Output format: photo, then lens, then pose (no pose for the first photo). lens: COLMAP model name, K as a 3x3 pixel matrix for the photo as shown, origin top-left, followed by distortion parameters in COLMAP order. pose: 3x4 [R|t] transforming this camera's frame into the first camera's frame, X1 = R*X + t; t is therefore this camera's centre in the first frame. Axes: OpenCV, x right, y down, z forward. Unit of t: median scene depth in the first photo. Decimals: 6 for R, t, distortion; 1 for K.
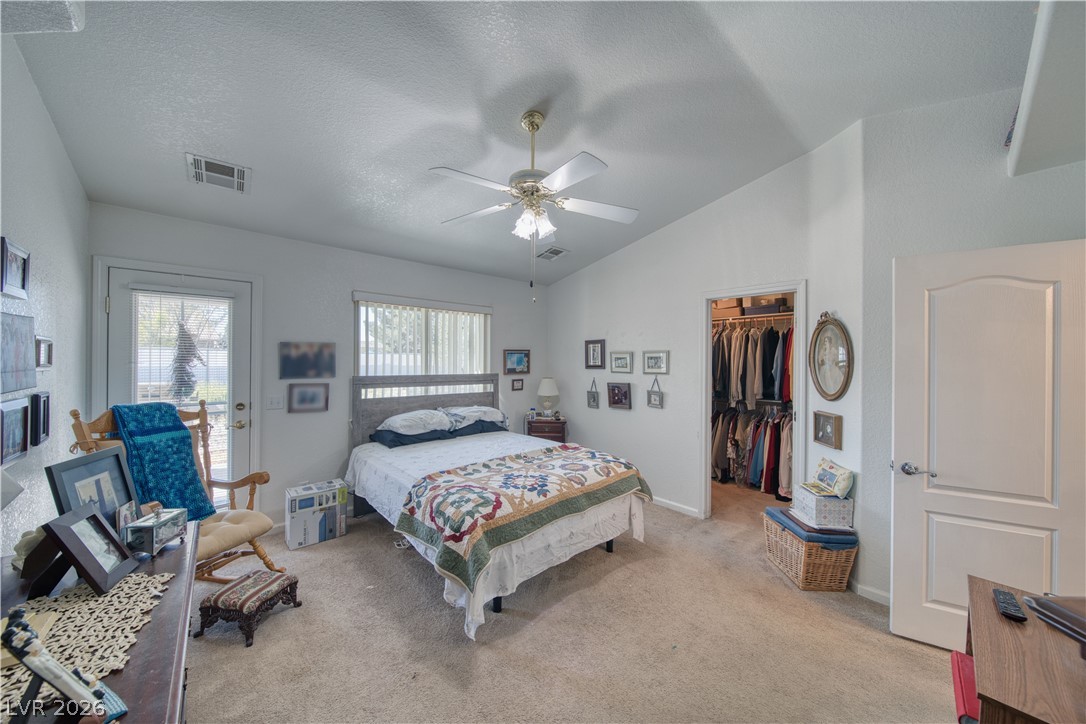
lens RADIAL K [[379.8, 0, 537.7], [0, 379.8, 366.4], [0, 0, 1]] dist [-0.003152, -0.000953]
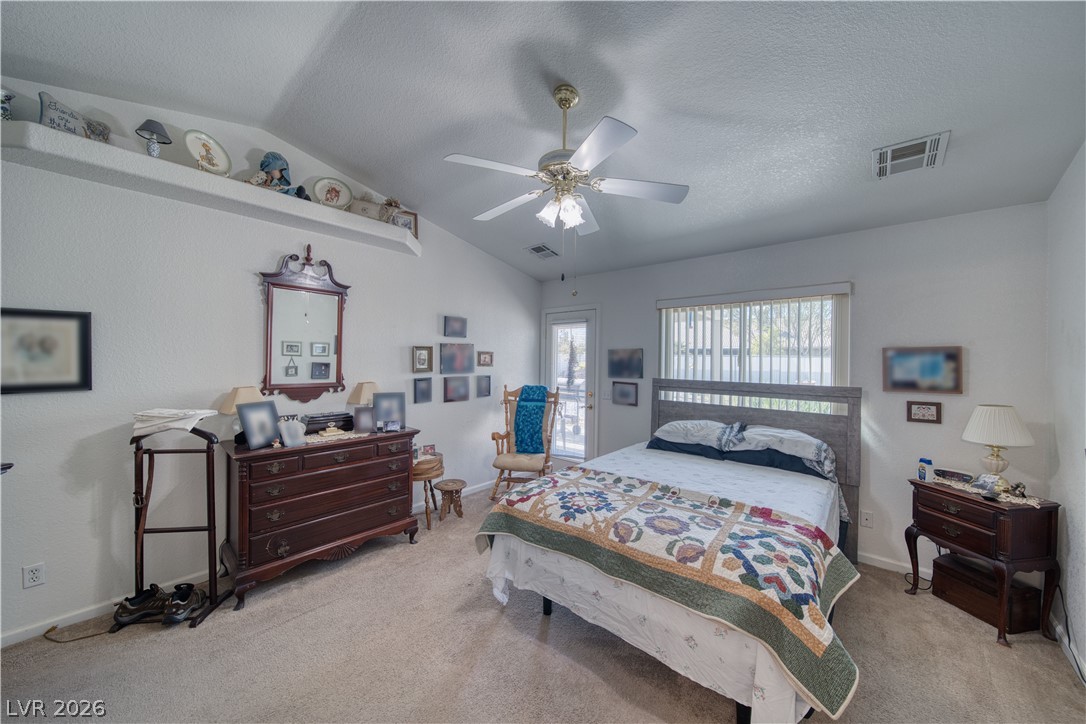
lens RADIAL K [[379.8, 0, 538.2], [0, 379.8, 354.9], [0, 0, 1]] dist [-0.003152, -0.000953]
pose [[0.123199, -0.015880, -0.992255, 0.562907], [-0.024413, 0.999521, -0.019028, -0.012460], [0.992082, 0.026568, 0.122752, 0.522931]]
